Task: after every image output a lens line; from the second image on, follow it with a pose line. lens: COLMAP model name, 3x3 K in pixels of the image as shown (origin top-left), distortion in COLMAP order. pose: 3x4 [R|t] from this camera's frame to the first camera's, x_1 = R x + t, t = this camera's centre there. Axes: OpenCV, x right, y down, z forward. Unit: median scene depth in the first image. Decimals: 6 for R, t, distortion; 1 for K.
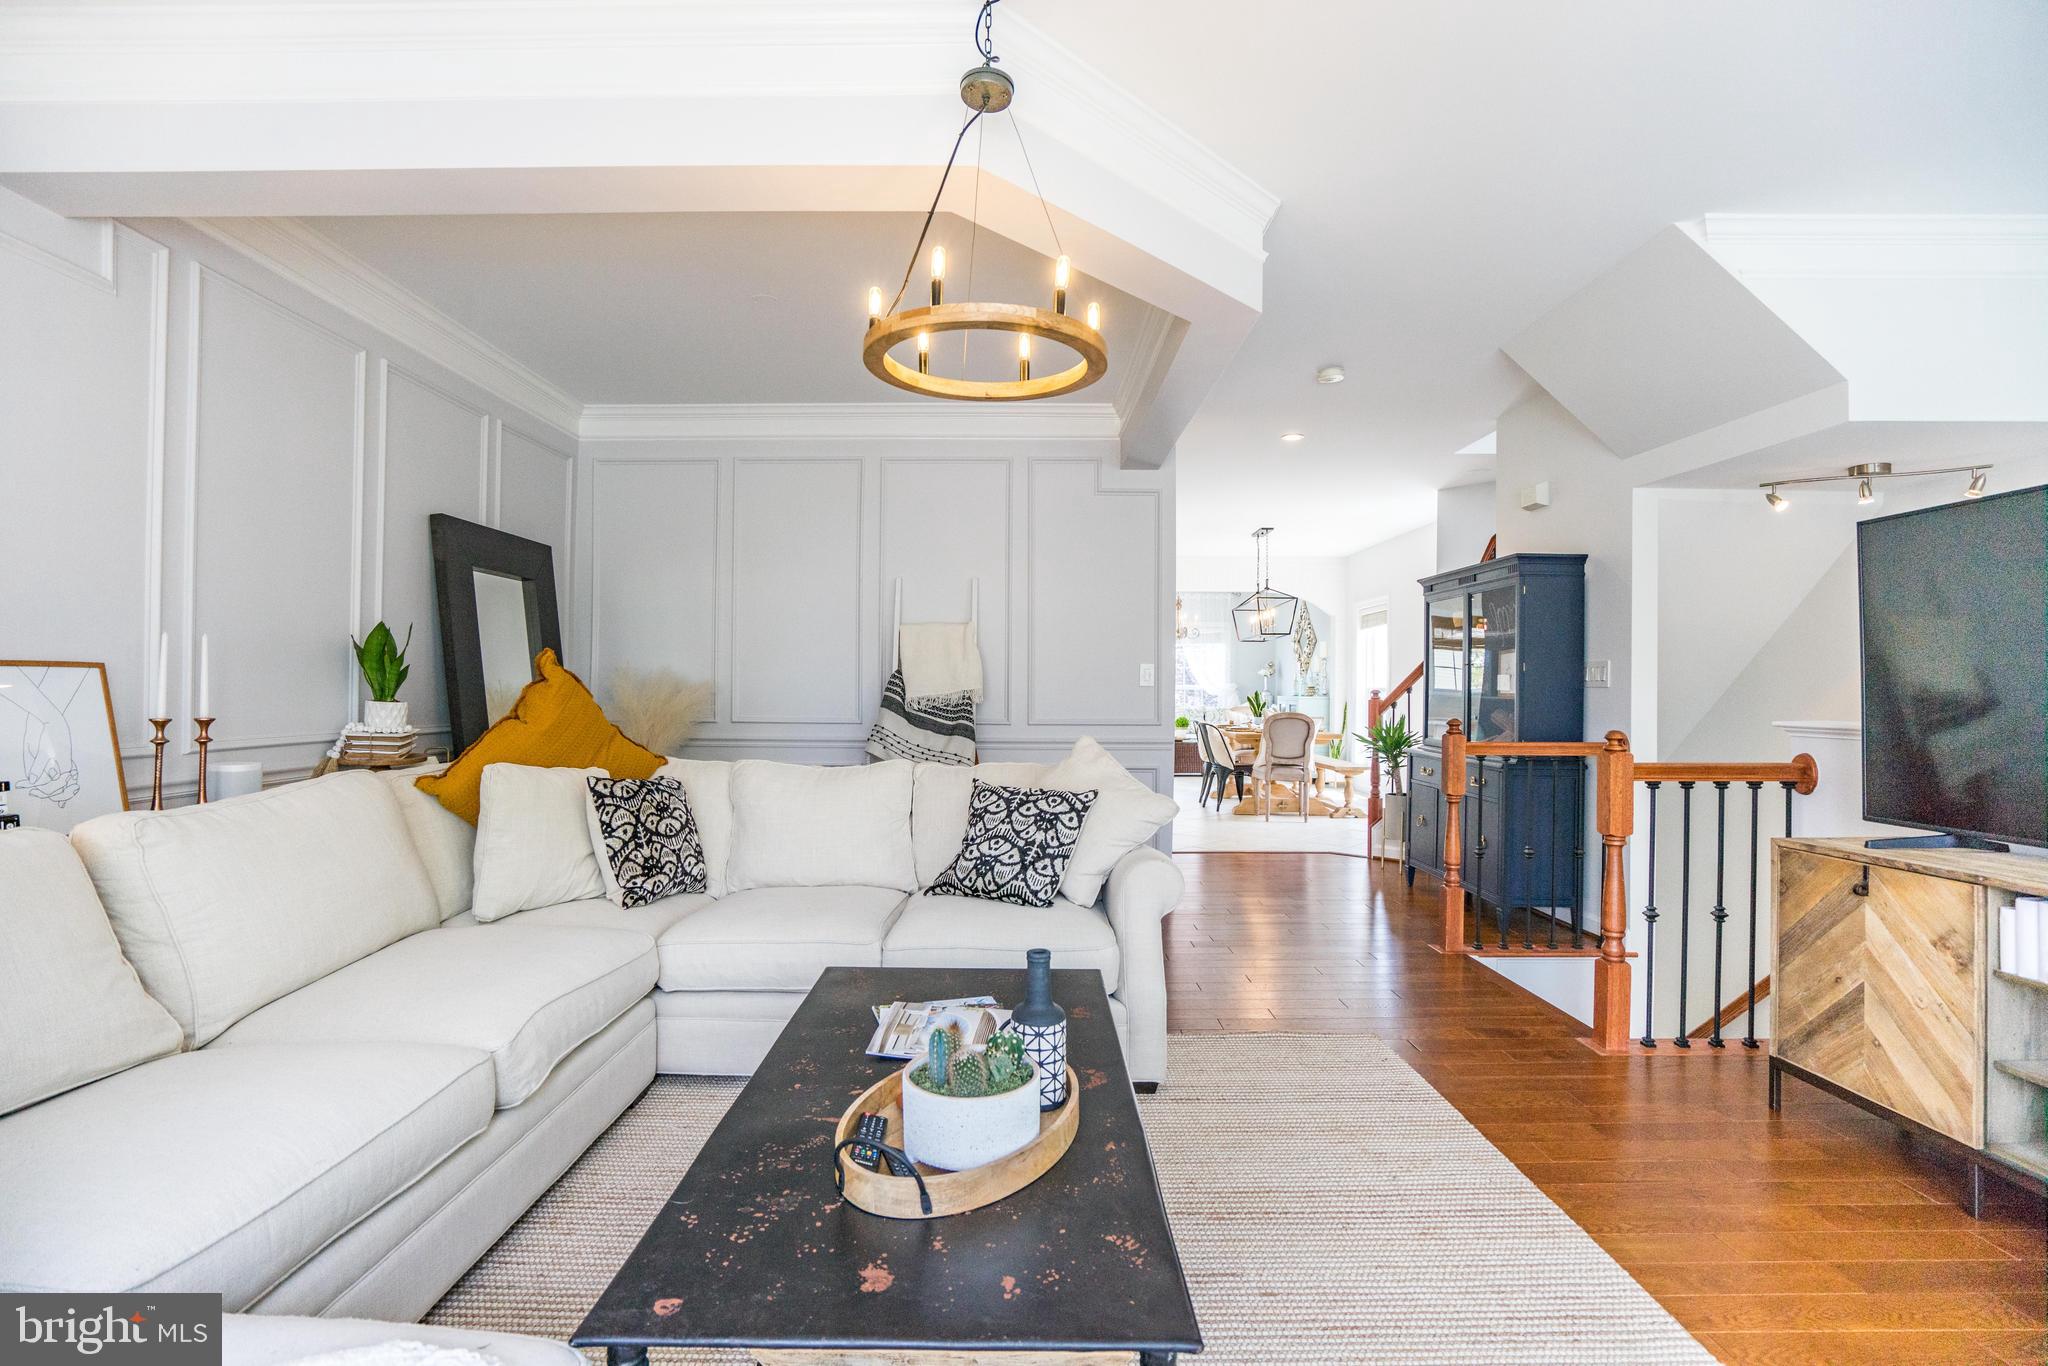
lens RADIAL K [[937.7, 0, 1016.1], [0, 937.7, 692.4], [0, 0, 1]] dist [-0.053045, 0.018465]
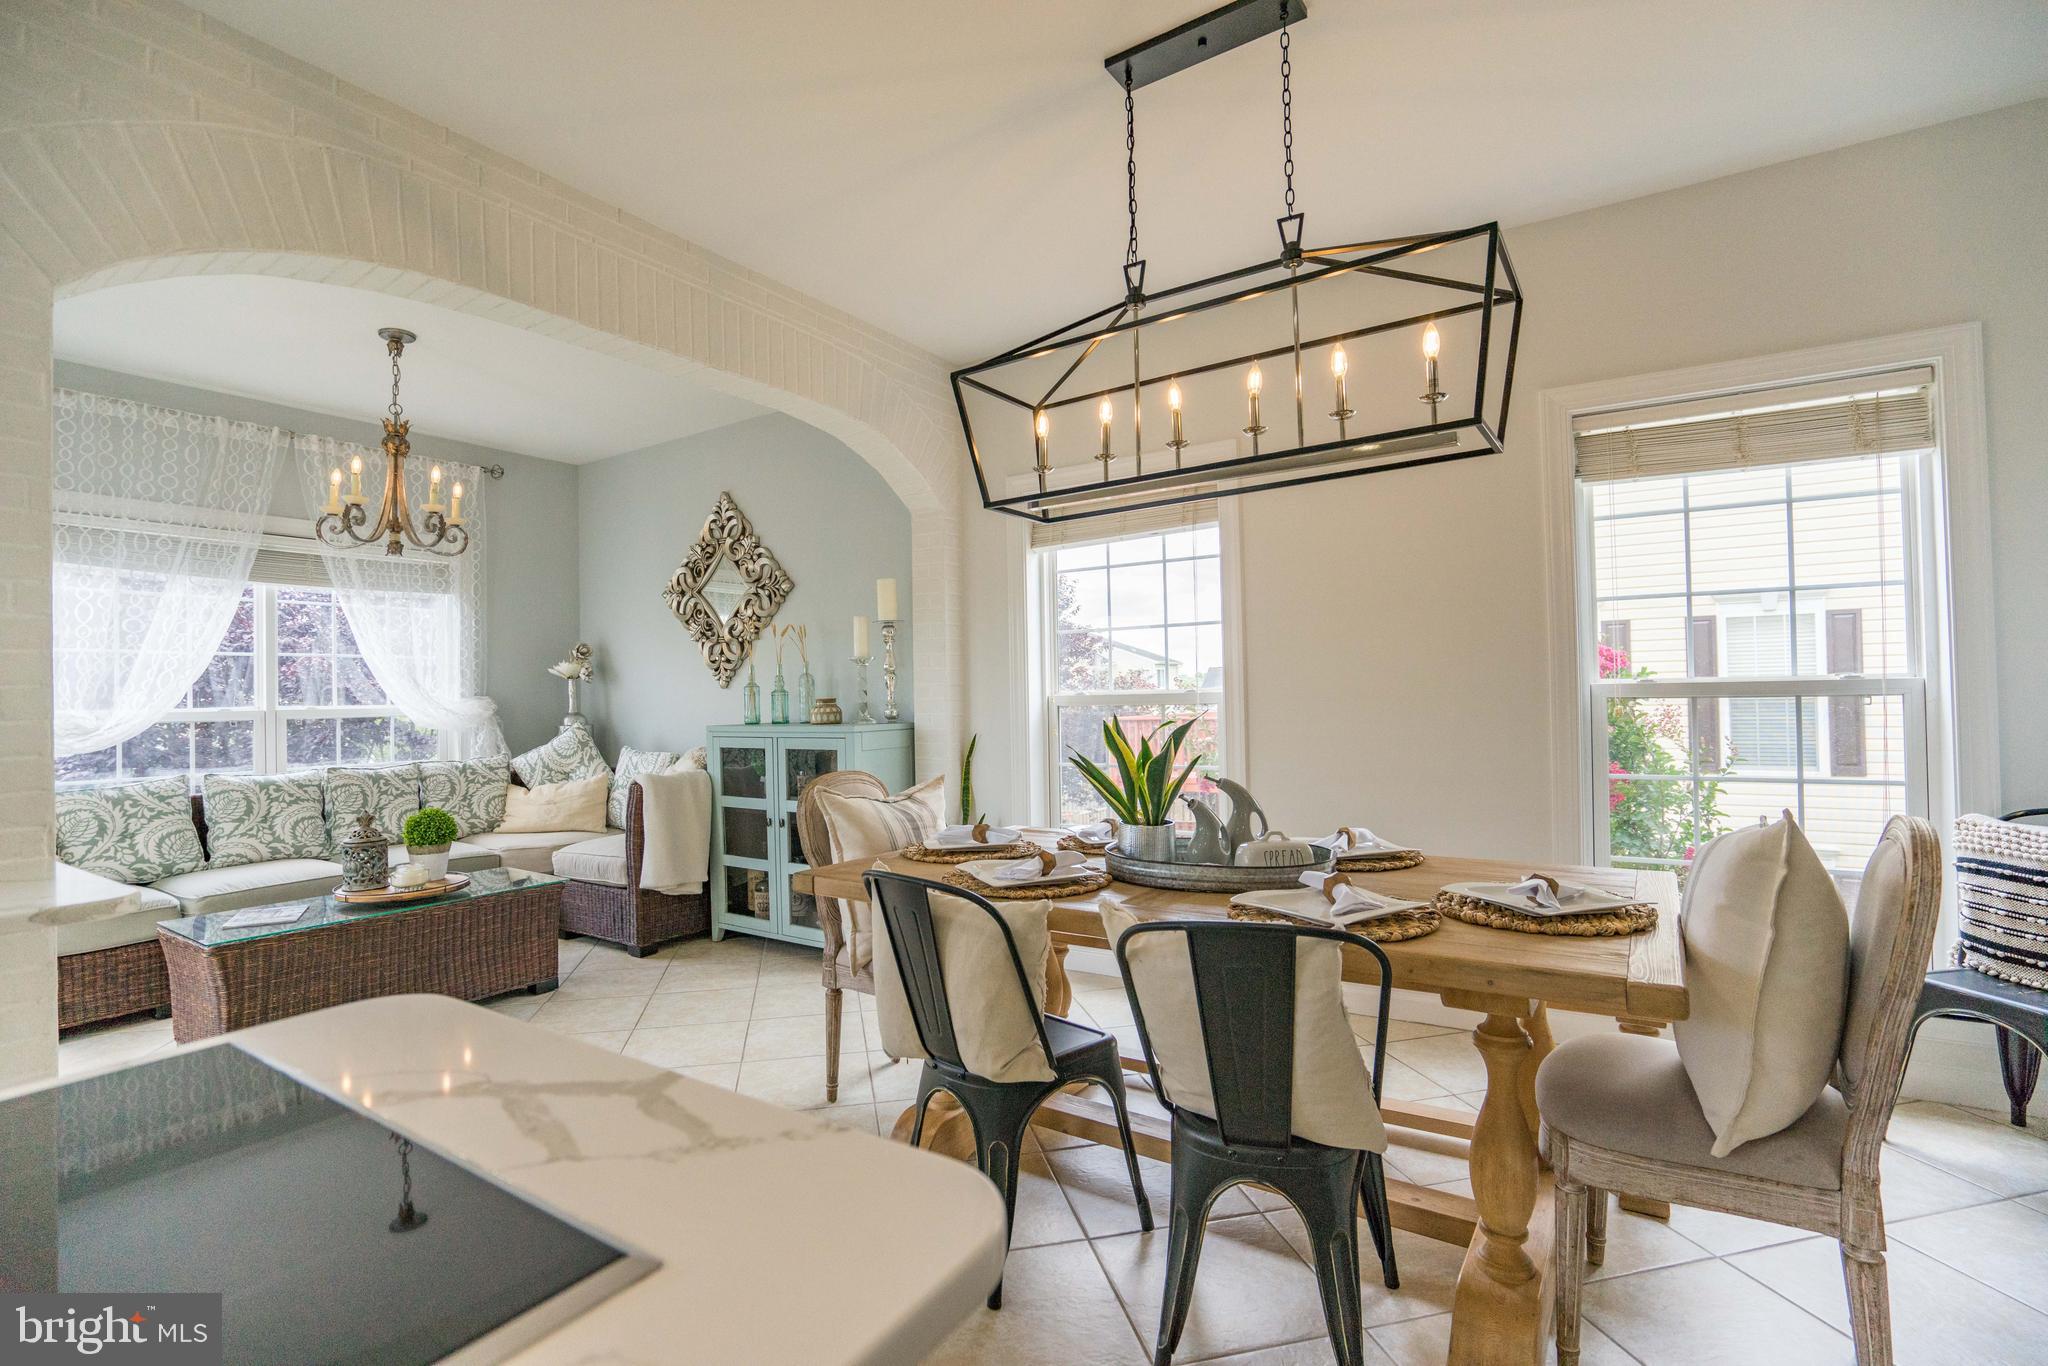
lens RADIAL K [[937.7, 0, 1010.7], [0, 937.7, 684.6], [0, 0, 1]] dist [-0.053045, 0.018465]
pose [[0.547711, -0.006102, 0.836645, 0.175284], [0.029128, 0.999506, -0.011779, -0.022539], [-0.836160, 0.030821, 0.547619, 2.937799]]
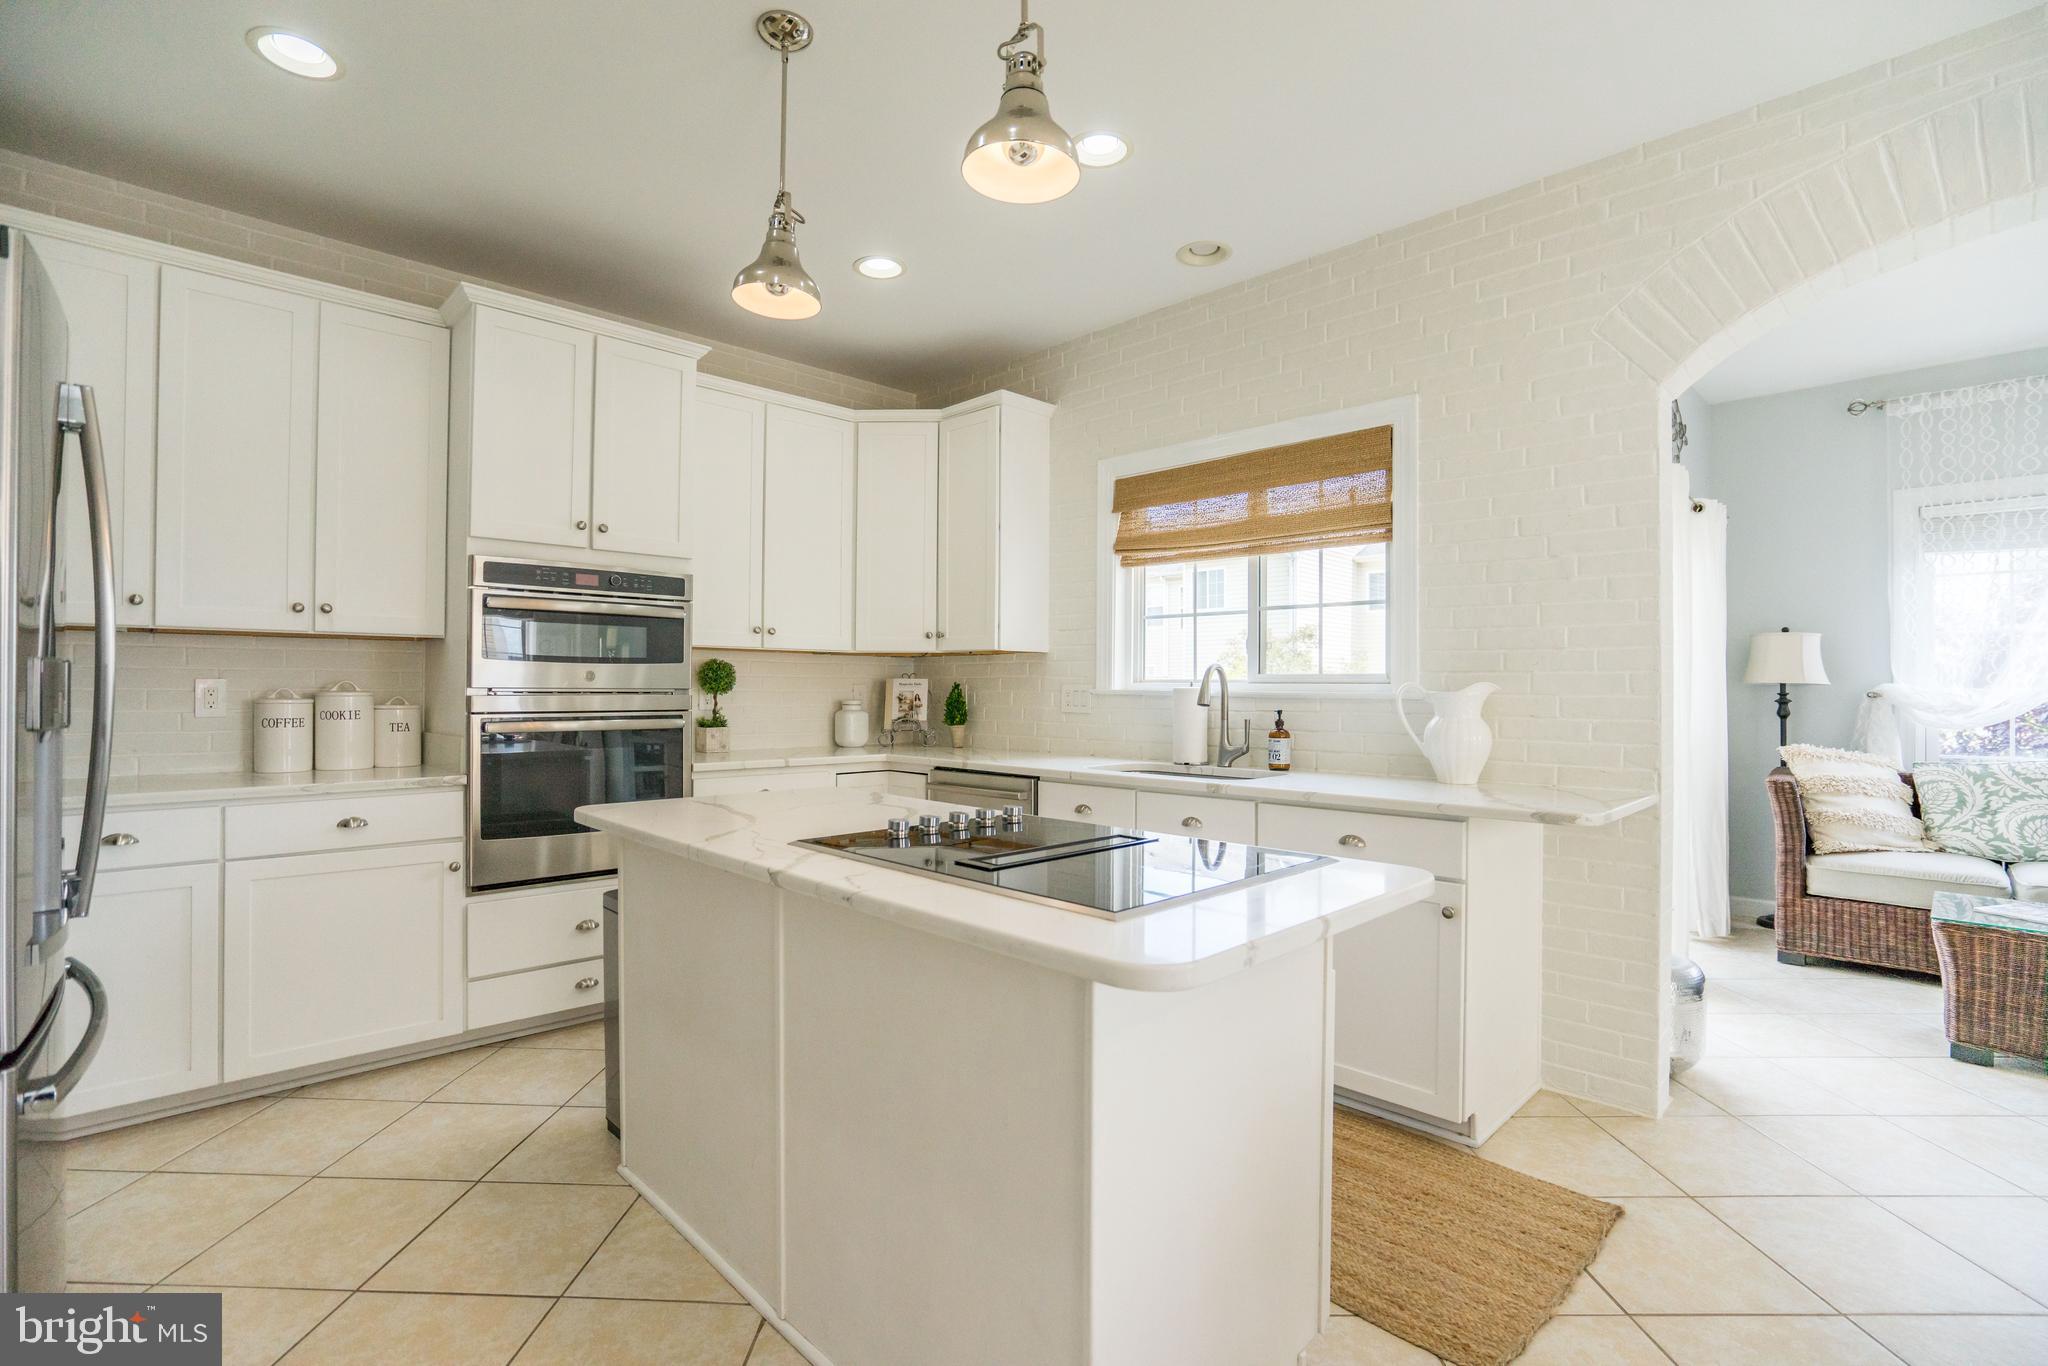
lens RADIAL K [[937.7, 0, 1017.0], [0, 937.7, 682.9], [0, 0, 1]] dist [-0.053045, 0.018465]
pose [[0.695209, -0.008050, -0.718763, 0.519305], [-0.004535, 0.999868, -0.015585, -0.020650], [0.718794, 0.014095, 0.695081, 2.771262]]
